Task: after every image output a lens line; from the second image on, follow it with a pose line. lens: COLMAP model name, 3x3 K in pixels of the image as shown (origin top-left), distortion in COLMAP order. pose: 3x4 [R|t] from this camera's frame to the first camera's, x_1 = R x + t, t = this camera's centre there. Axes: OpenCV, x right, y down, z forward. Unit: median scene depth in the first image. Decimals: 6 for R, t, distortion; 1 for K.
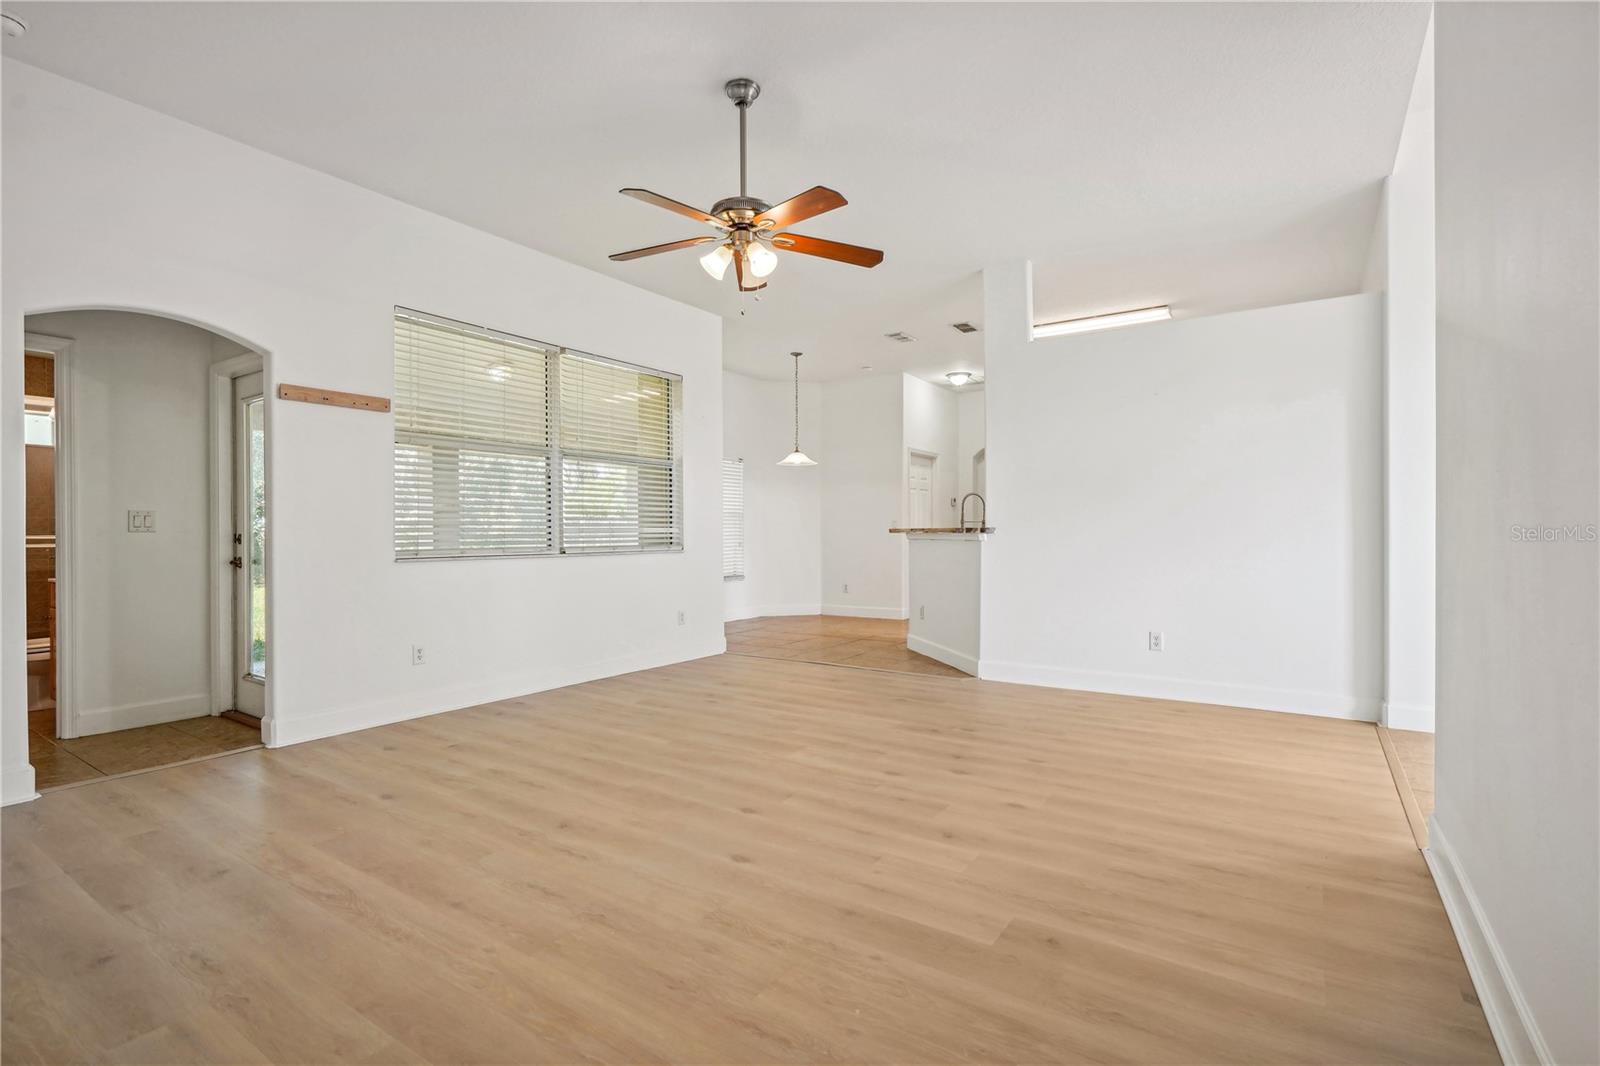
lens RADIAL K [[745.1, 0, 800.0], [0, 745.1, 533.0], [0, 0, 1]] dist [-0.002390, -0.000147]
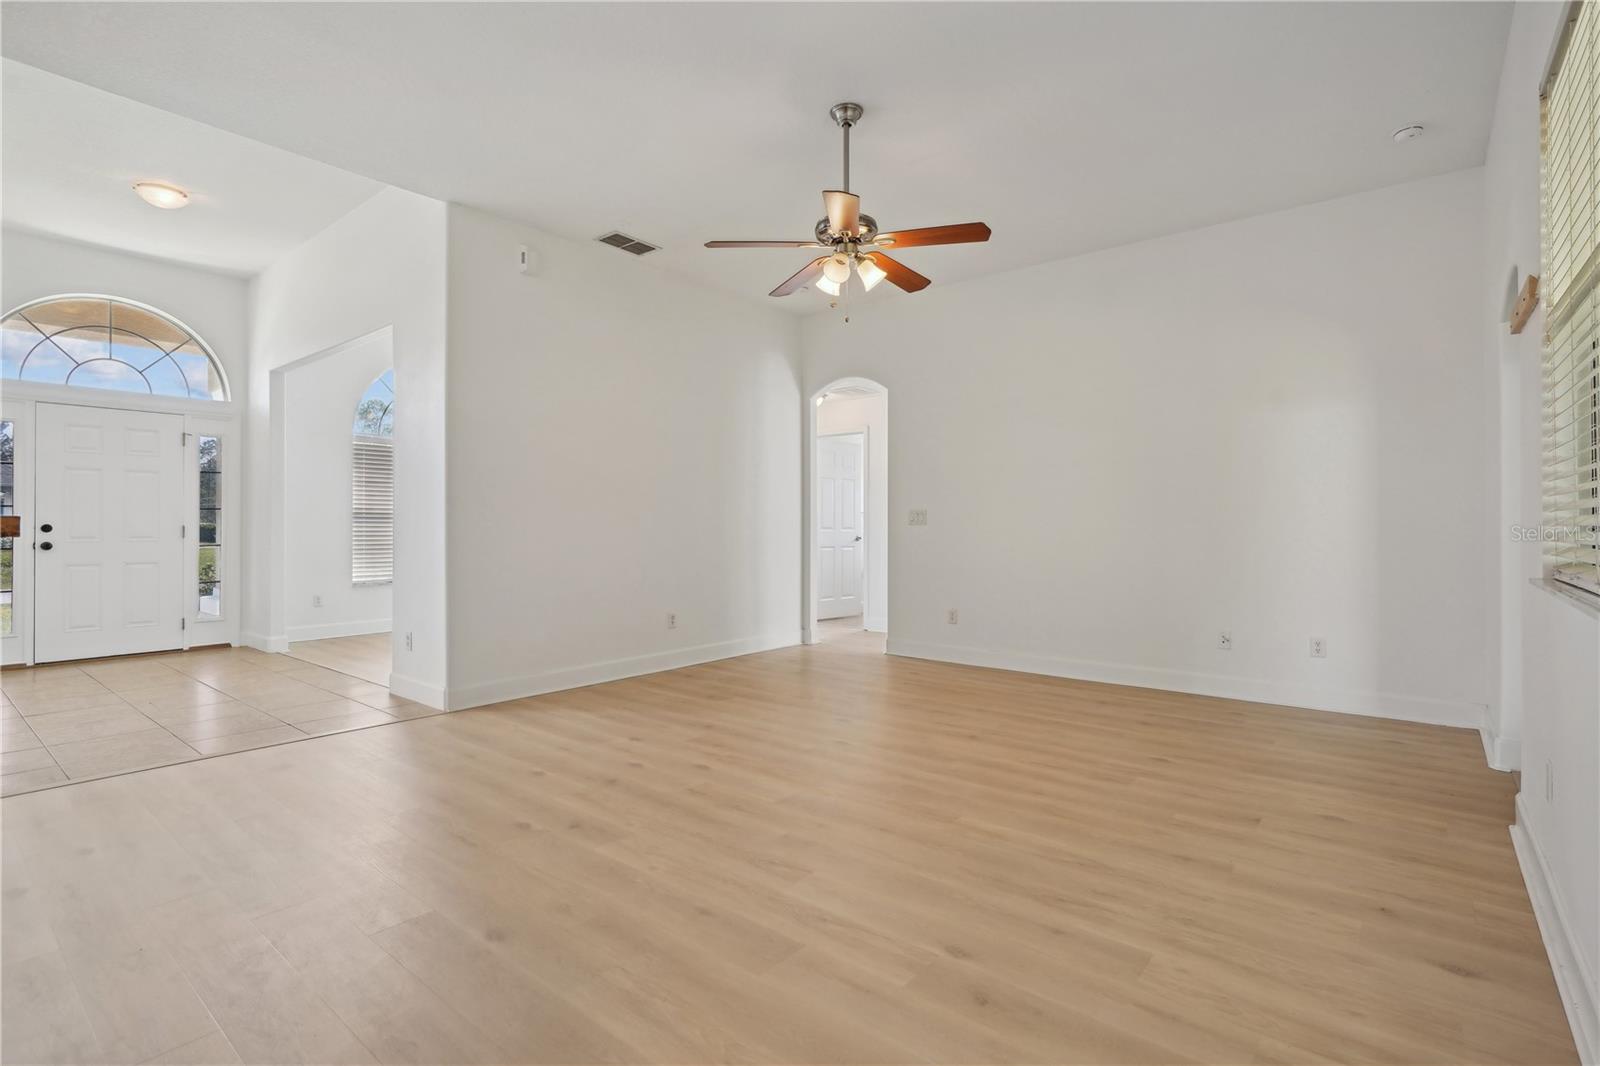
lens RADIAL K [[758.4, 0, 798.5], [0, 758.4, 522.6], [0, 0, 1]] dist [-0.002749, -0.000008]
pose [[-0.995764, 0.004463, 0.091840, -0.102966], [0.004224, 0.999987, -0.002790, -0.005558], [-0.091851, -0.002390, -0.995770, 2.043017]]
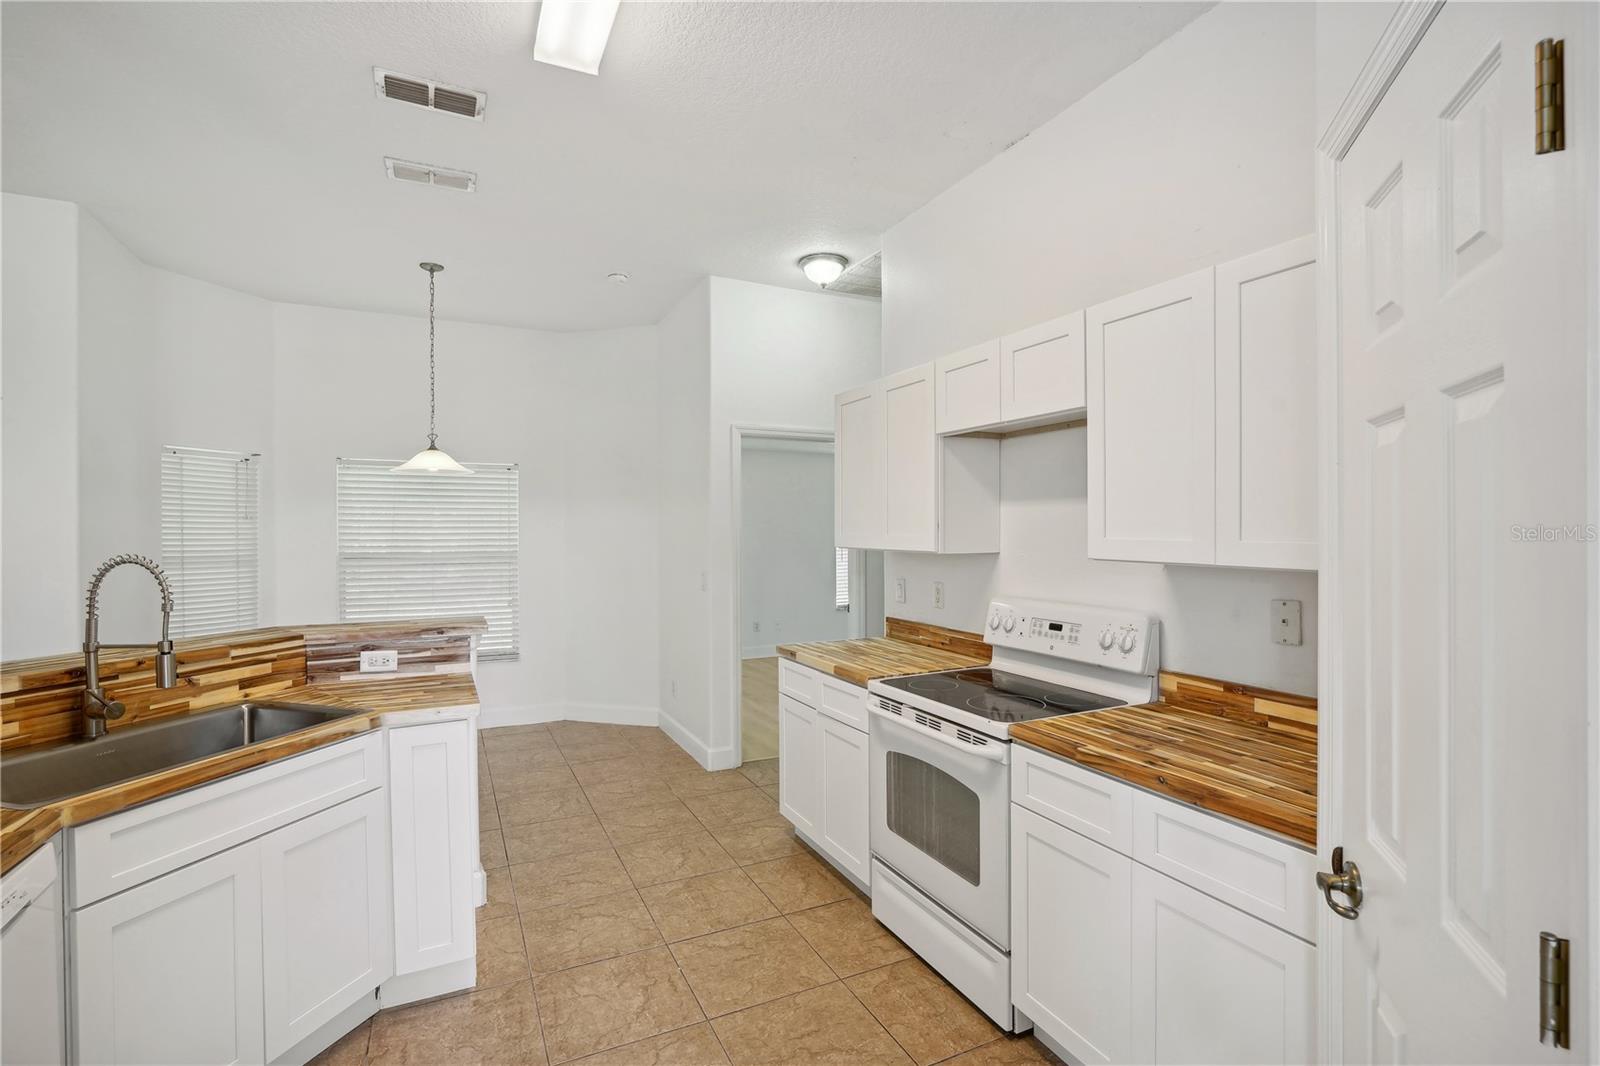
lens RADIAL K [[745.1, 0, 800.0], [0, 745.1, 533.0], [0, 0, 1]] dist [-0.002390, -0.000147]
pose [[0.866028, 0.000782, -0.499995, 1.211015], [0.000375, 0.999997, 0.002212, -0.122475], [0.499996, -0.002103, 0.866025, 1.636321]]
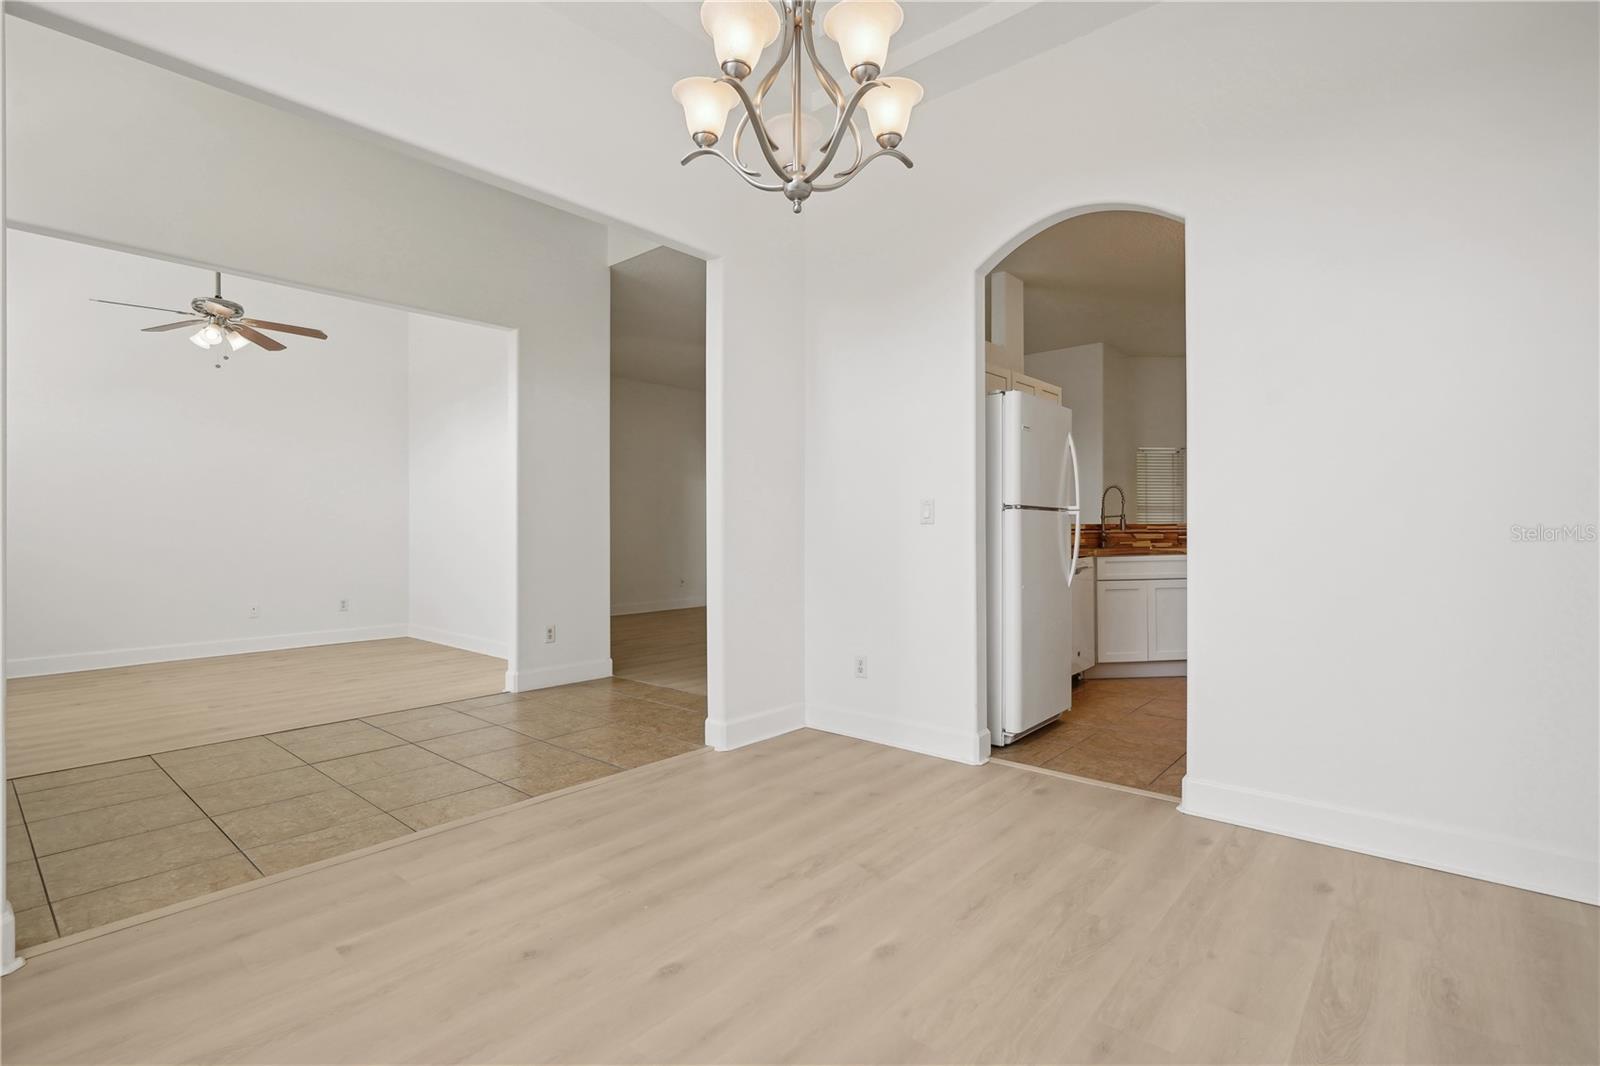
lens RADIAL K [[749.8, 0, 802.3], [0, 749.8, 528.6], [0, 0, 1]] dist [-0.012962, 0.007265]
pose [[-0.114769, -0.001916, -0.993390, 2.257248], [-0.006362, 0.999979, -0.001193, 0.006652], [0.993372, 0.006183, -0.114778, 1.365902]]
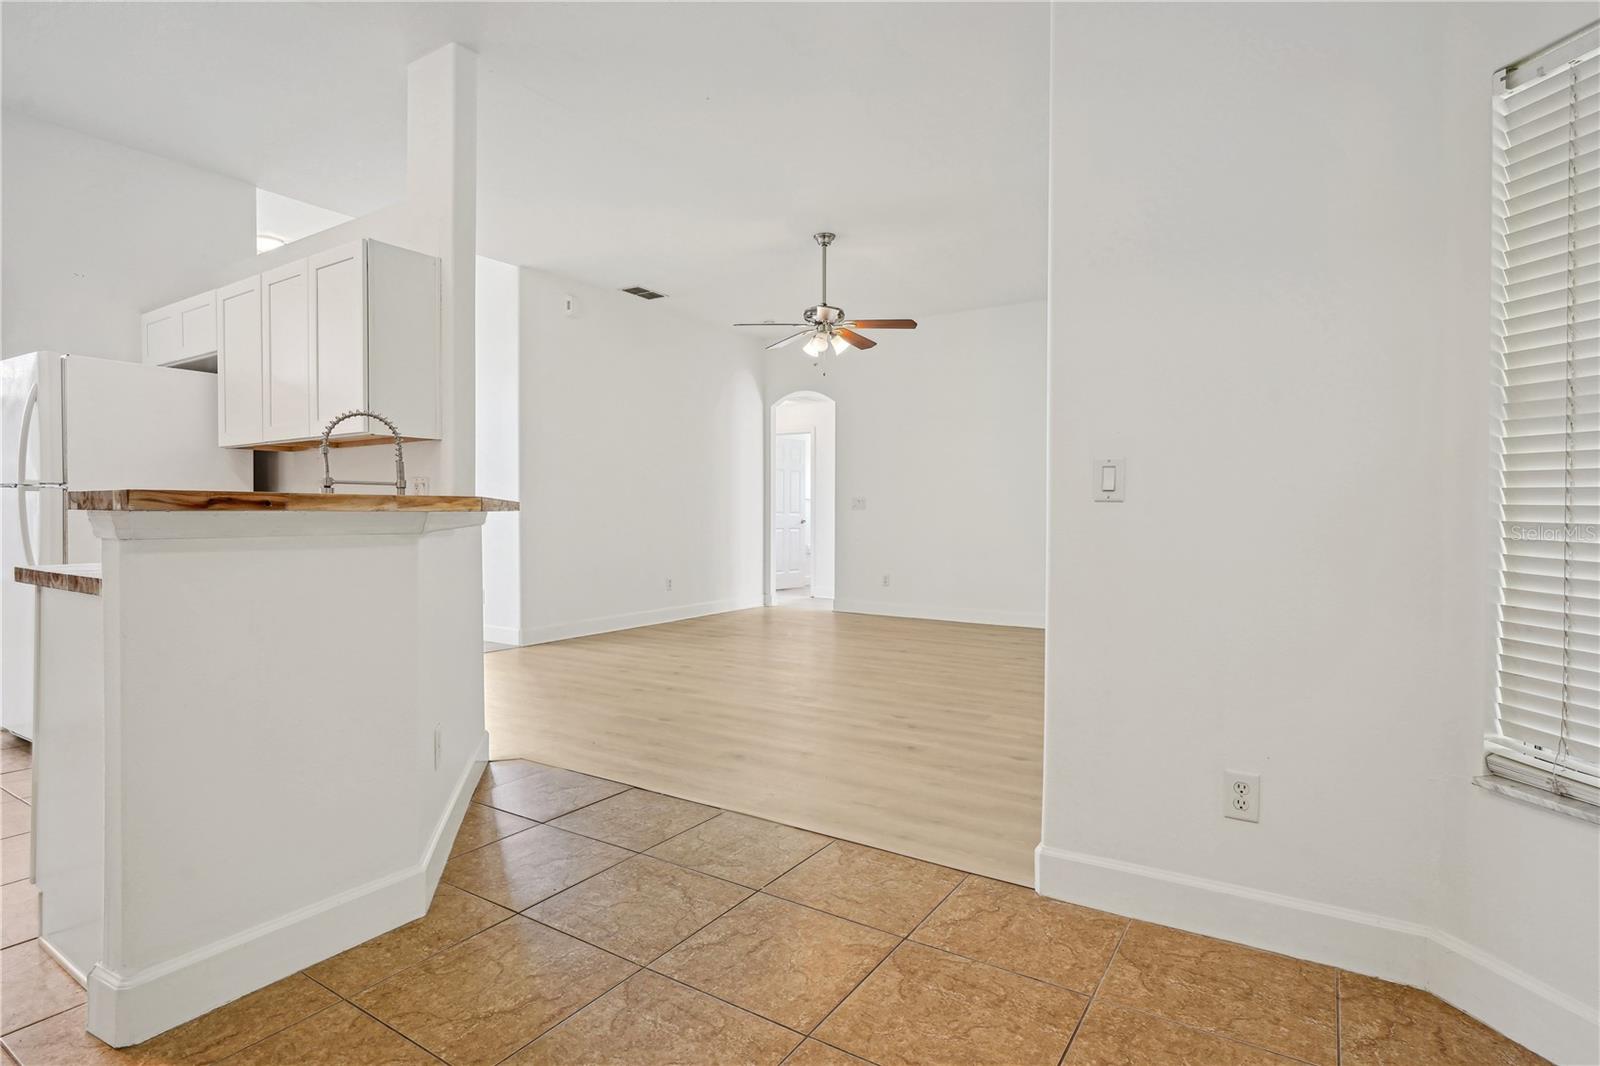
lens RADIAL K [[813.8, 0, 798.1], [0, 813.8, 526.2], [0, 0, 1]] dist [-0.005490, -0.000321]
pose [[-0.999887, 0.002130, -0.014913, 0.007971], [0.001844, 0.999815, 0.019169, -0.000431], [0.014951, 0.019139, -0.999705, 2.724415]]
